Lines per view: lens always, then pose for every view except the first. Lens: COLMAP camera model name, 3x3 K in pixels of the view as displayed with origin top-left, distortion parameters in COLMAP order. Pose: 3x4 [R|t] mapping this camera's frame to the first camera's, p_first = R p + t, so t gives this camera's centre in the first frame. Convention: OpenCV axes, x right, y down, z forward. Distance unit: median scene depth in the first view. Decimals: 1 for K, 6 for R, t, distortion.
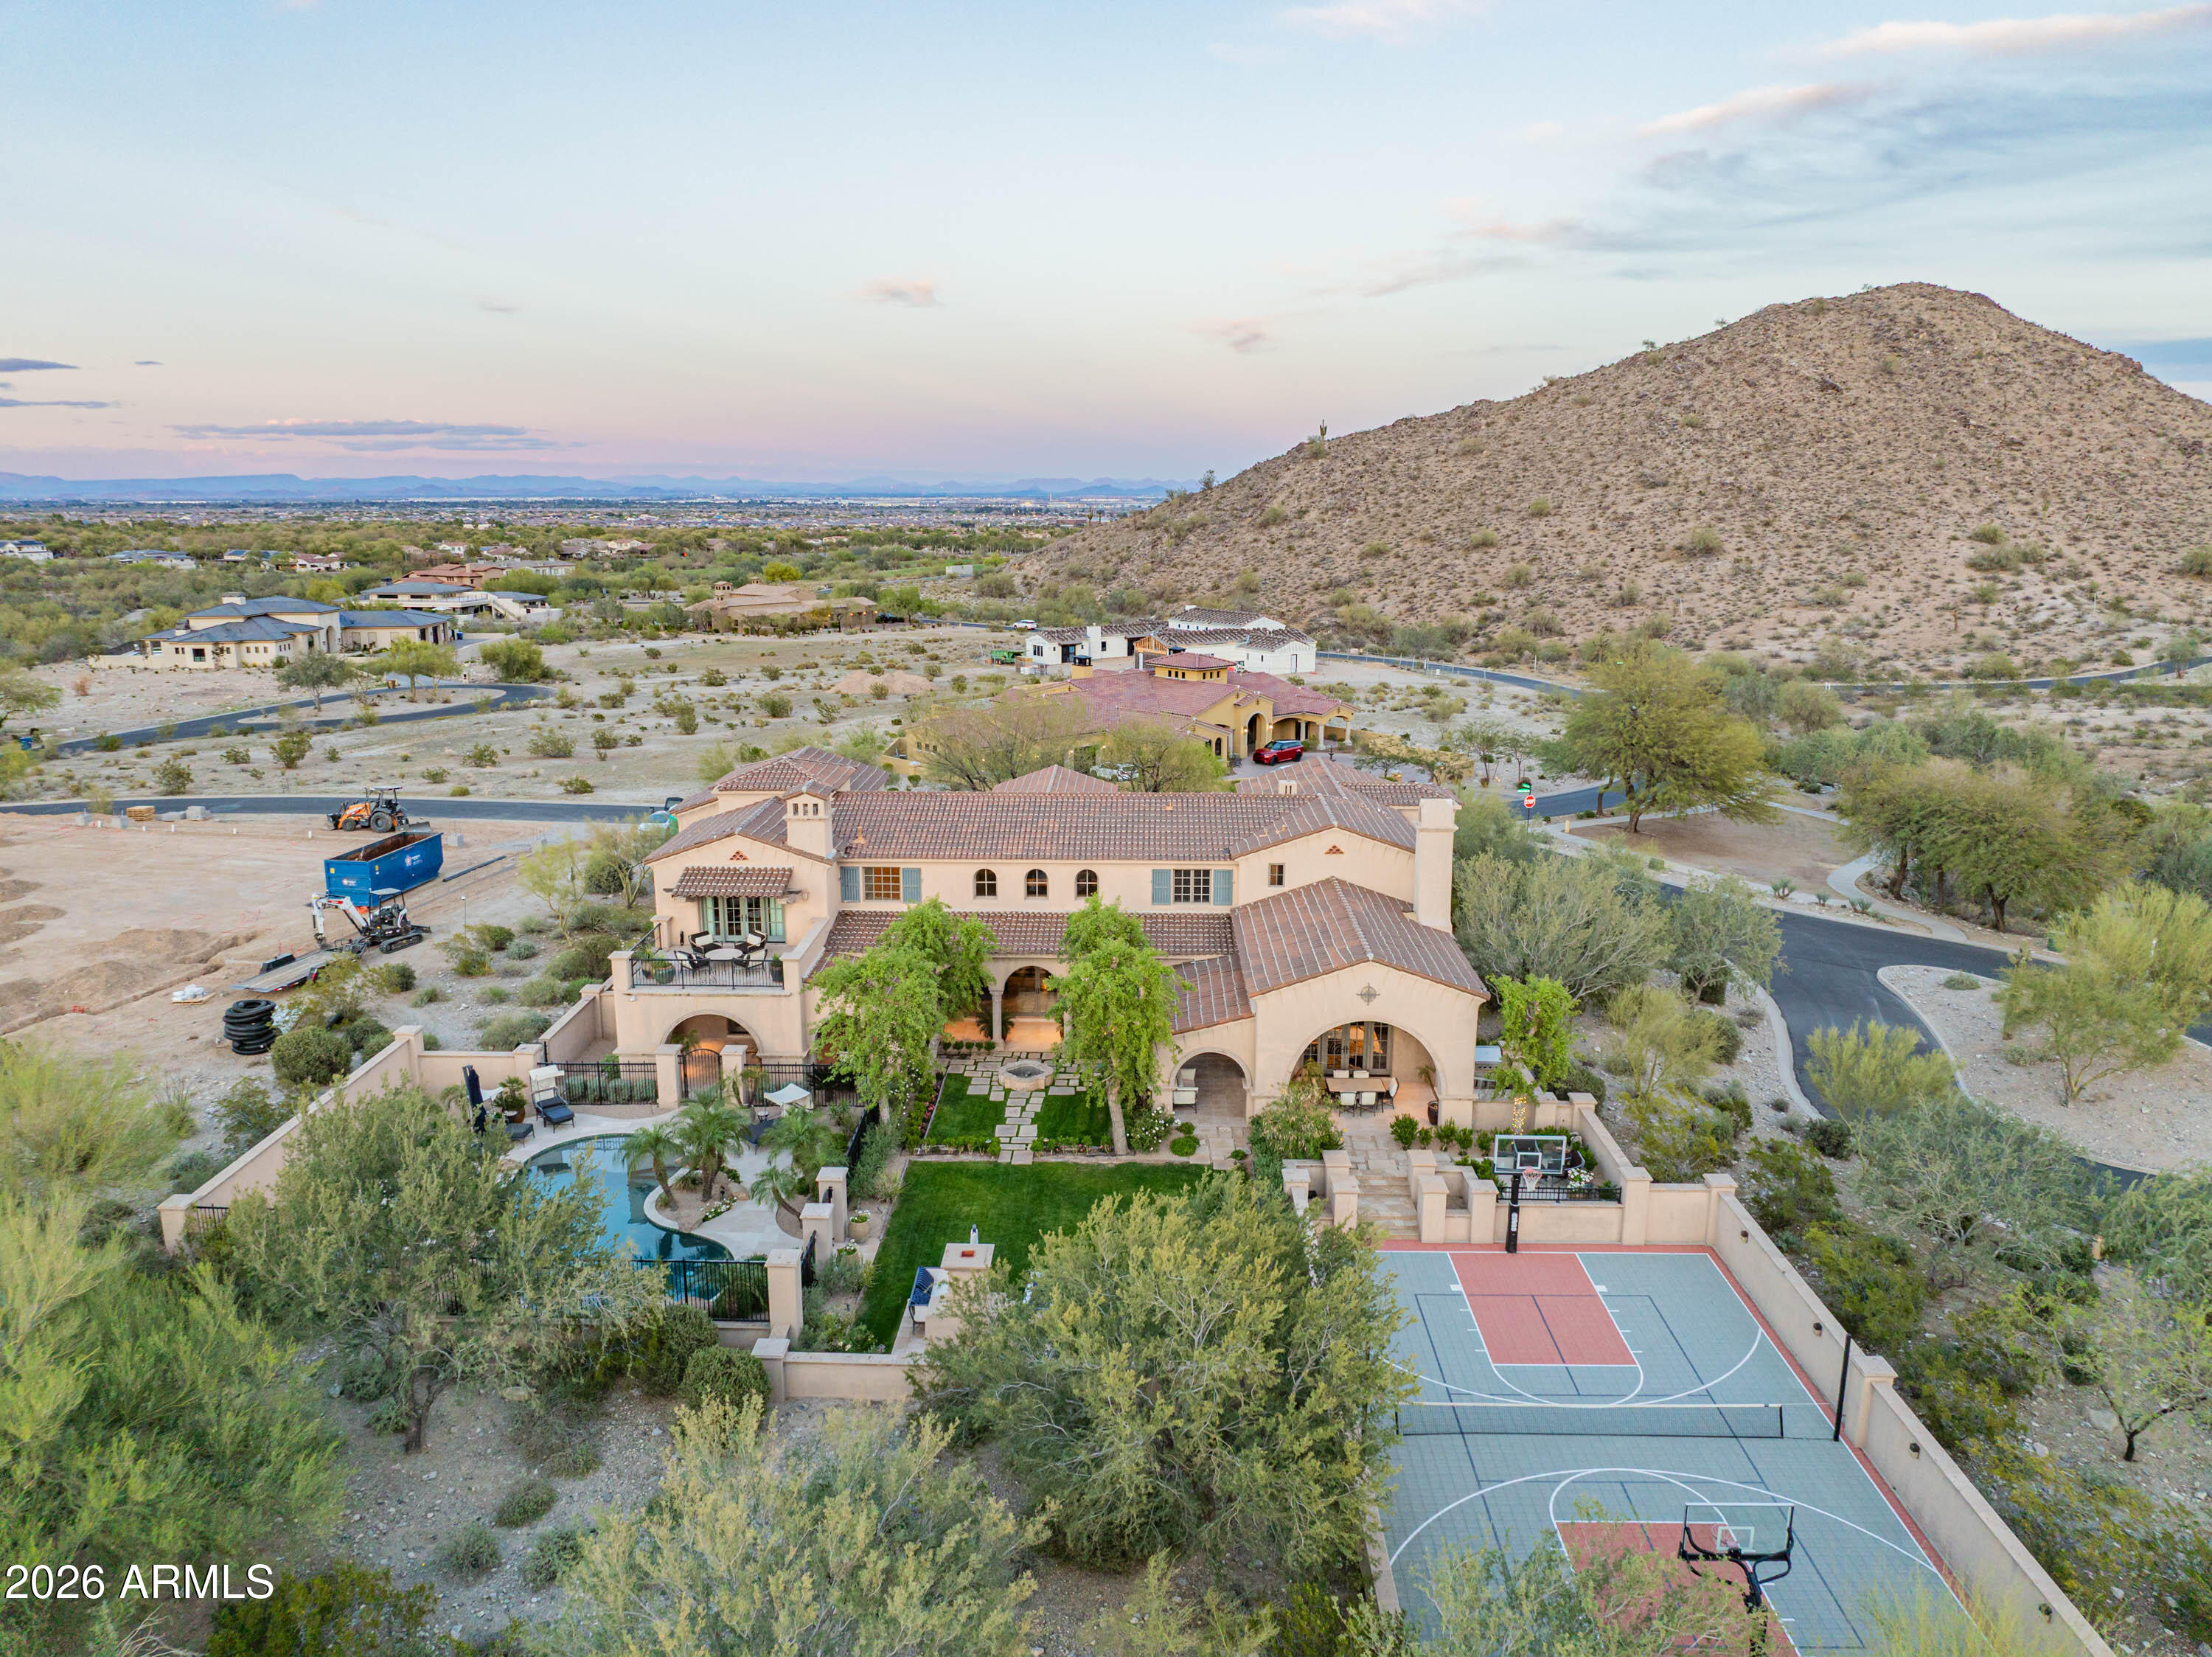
lens RADIAL K [[1557.1, 0, 1105.7], [0, 1557.1, 836.1], [0, 0, 1]] dist [-0.027938, -0.022213]
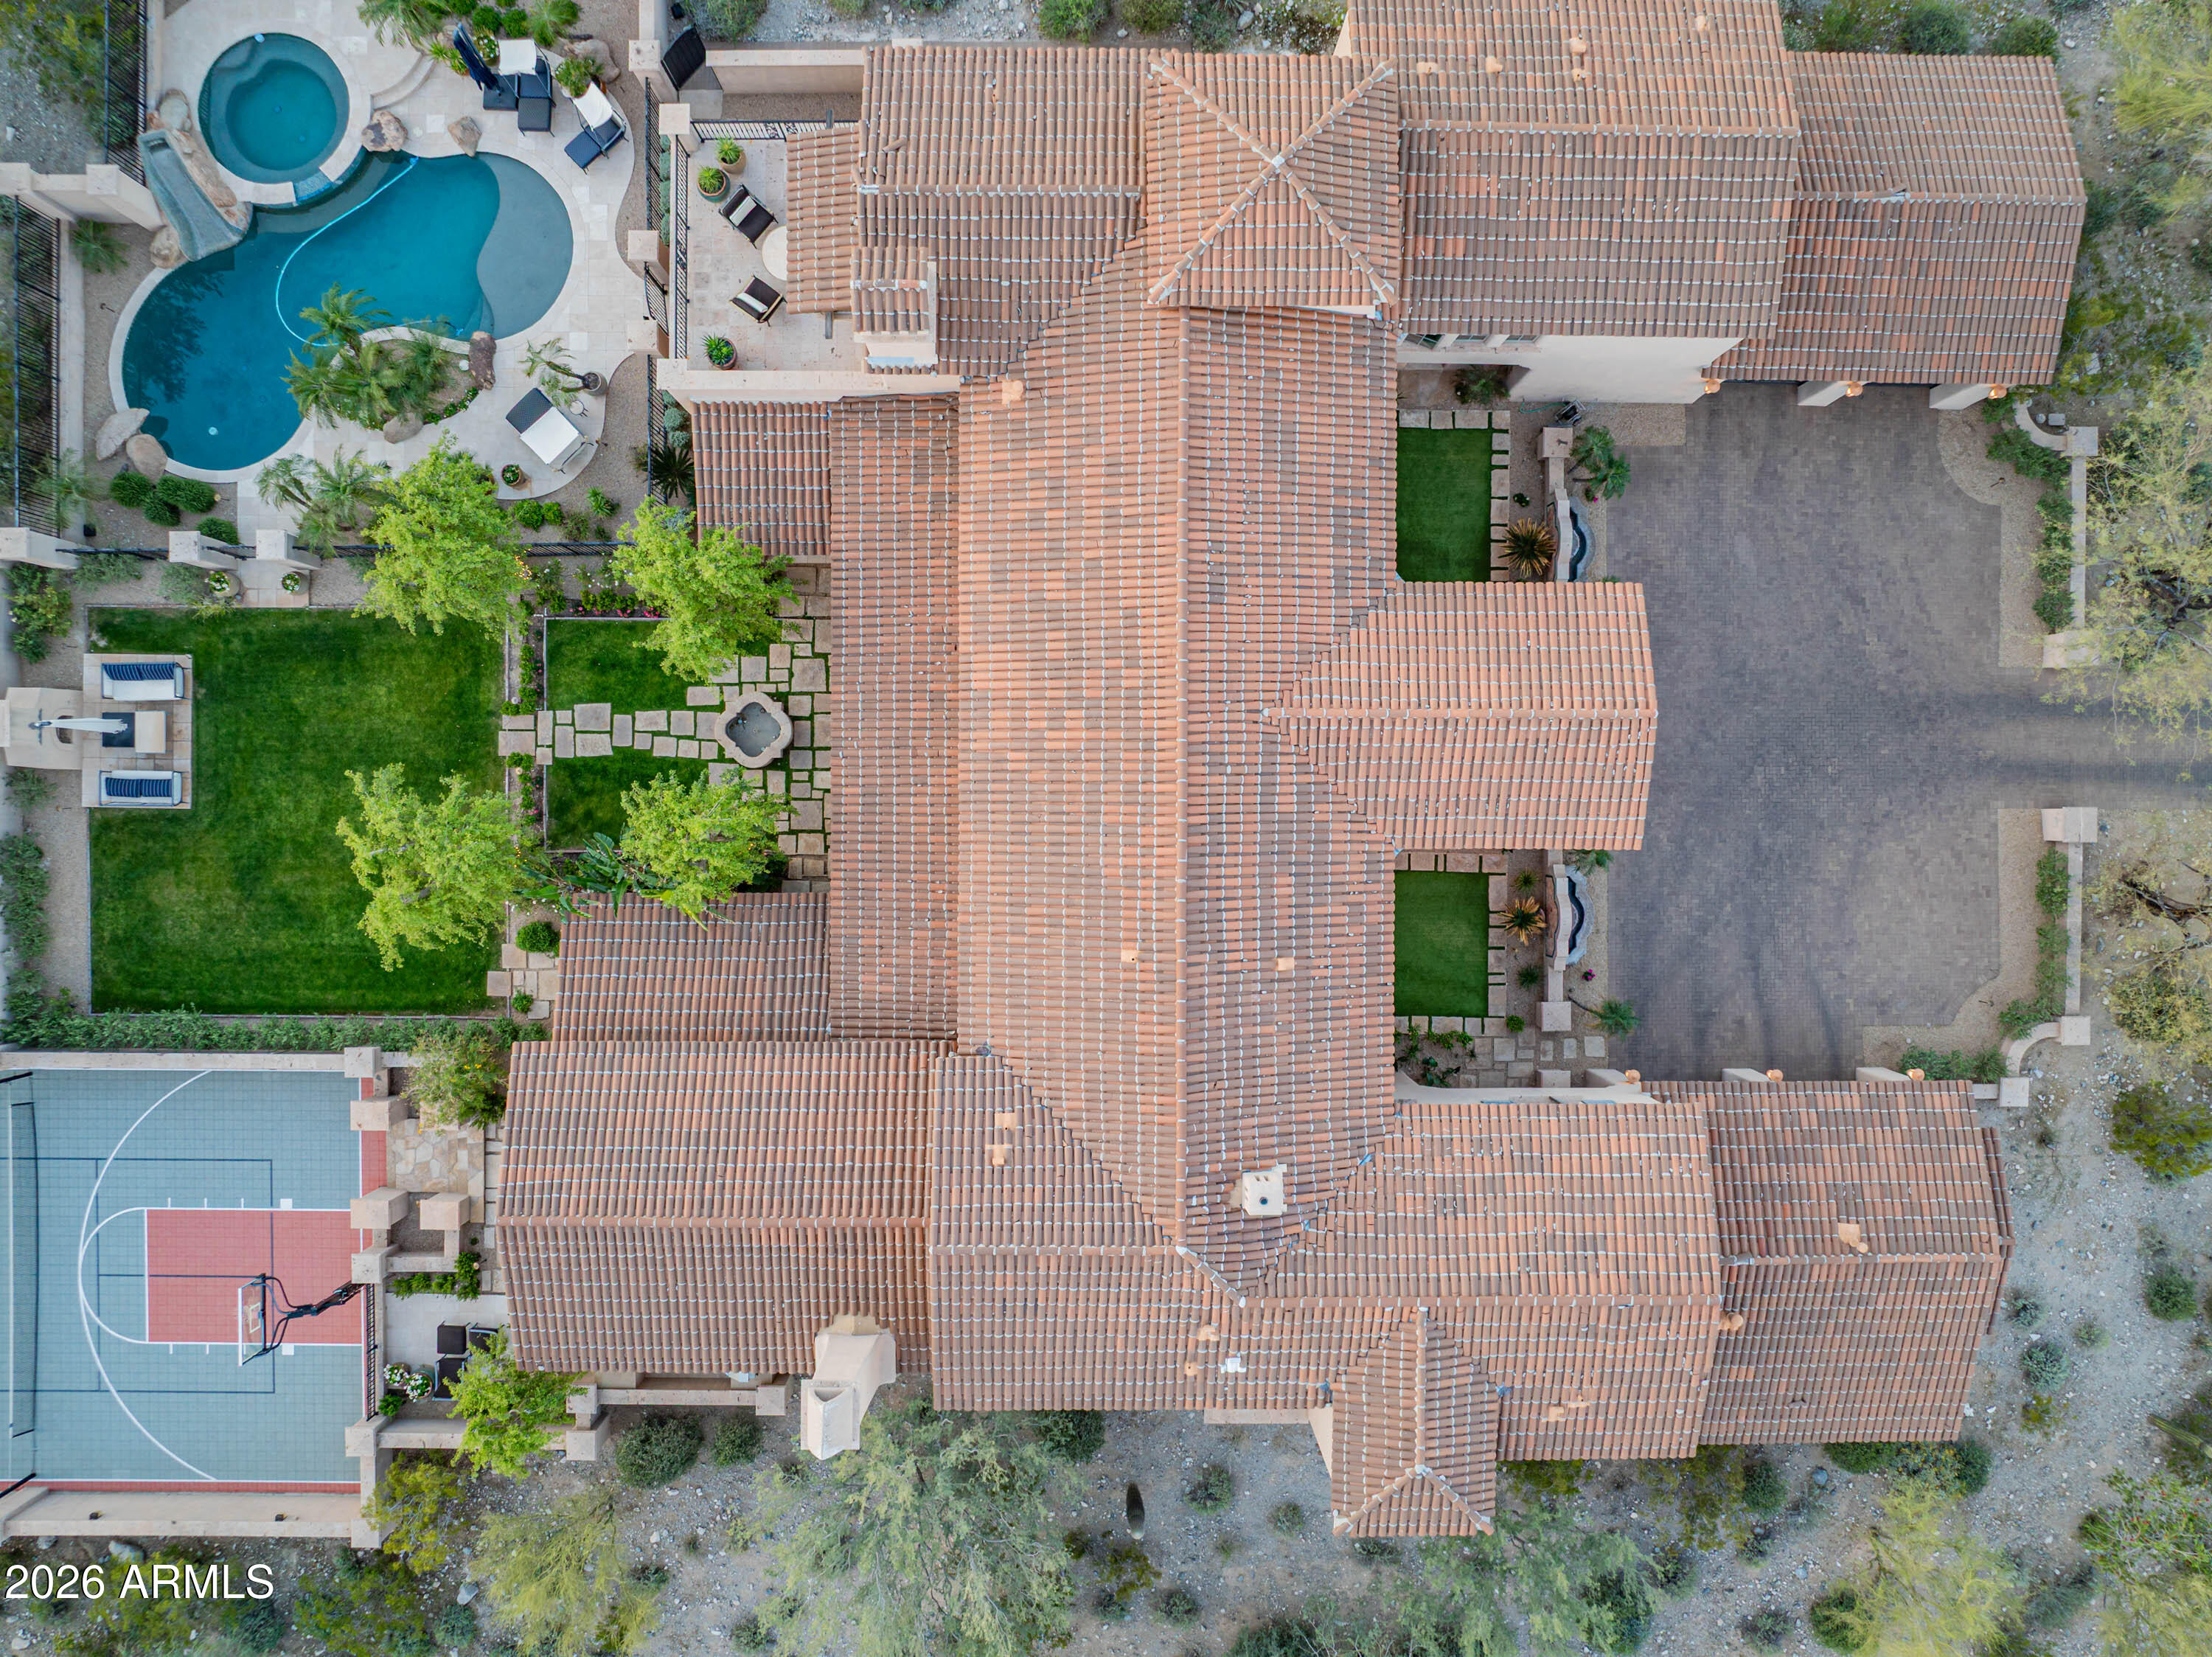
lens RADIAL K [[1550.5, 0, 1104.5], [0, 1550.5, 834.8], [0, 0, 1]] dist [-0.033636, 0.001513]
pose [[0.021126, 0.999752, 0.006991, -0.000803], [-0.228199, -0.001986, 0.973613, -0.146142], [0.973385, -0.022164, 0.228100, 0.243606]]
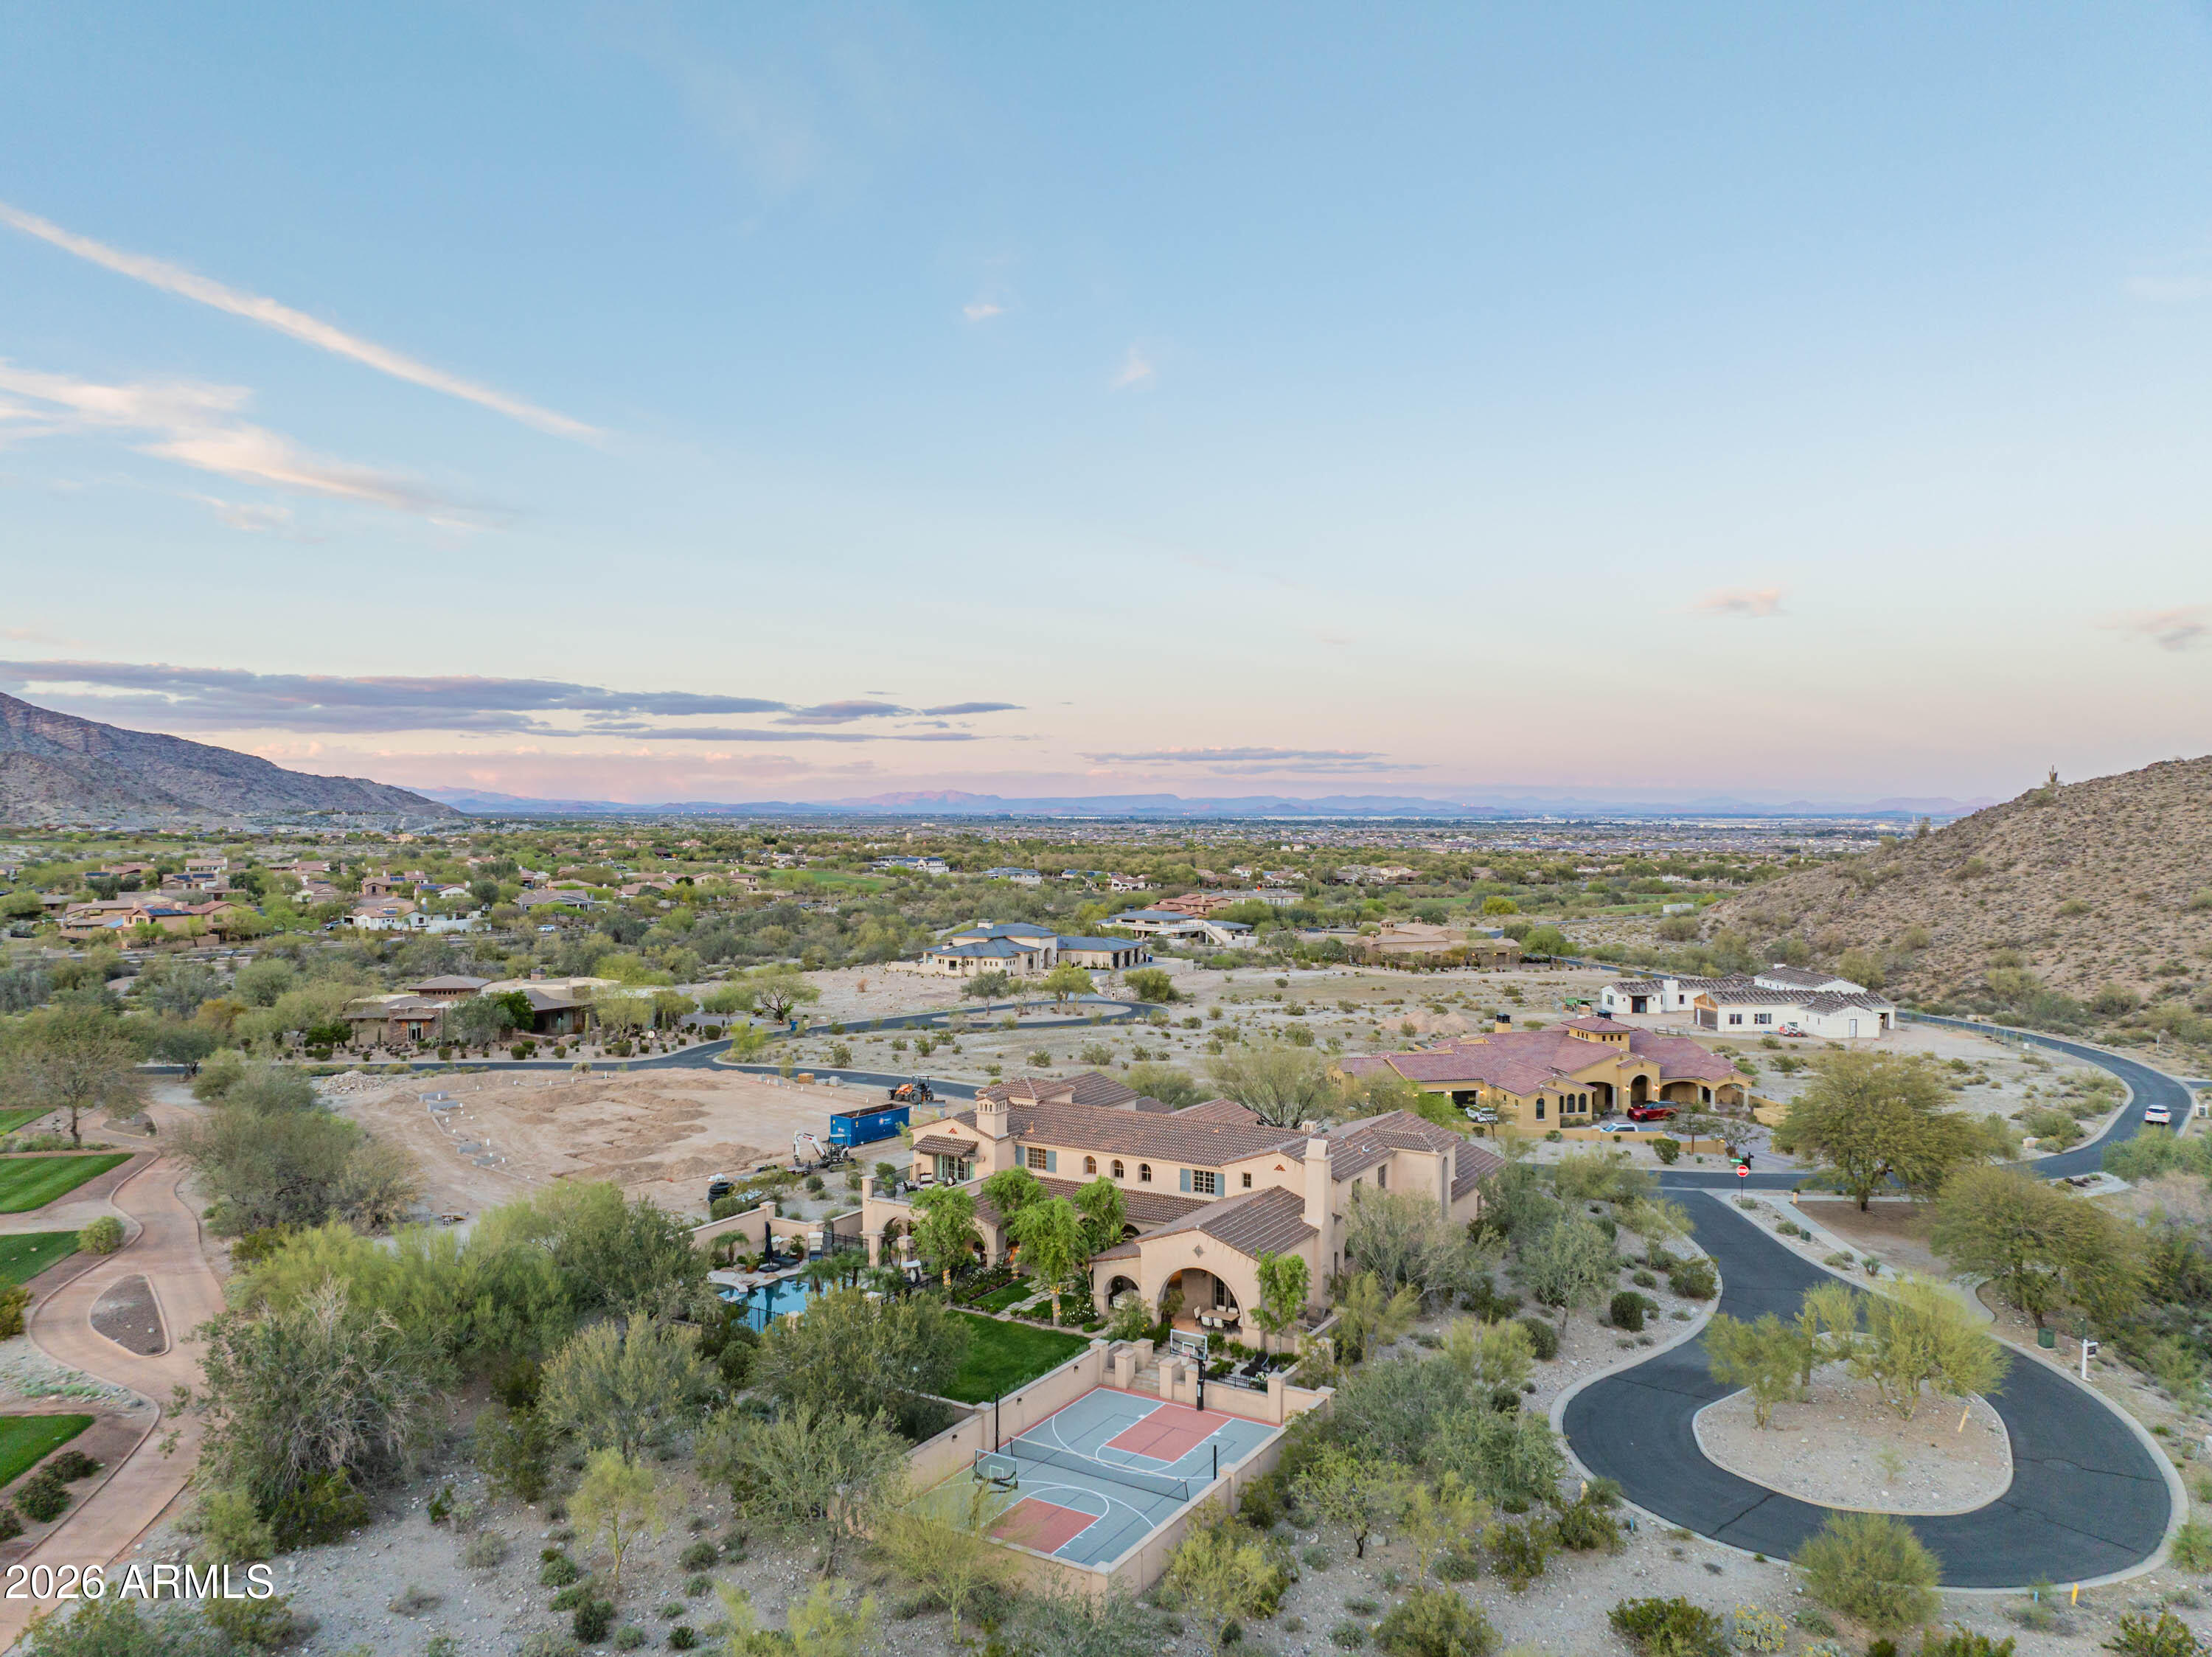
lens RADIAL K [[1564.9, 0, 1106.0], [0, 1564.9, 828.5], [0, 0, 1]] dist [-0.033004, -0.000545]
pose [[0.866743, 0.006000, -0.498719, 0.193348], [-0.108152, 0.978397, -0.176190, -0.007229], [0.486888, 0.206649, 0.848667, -0.115006]]
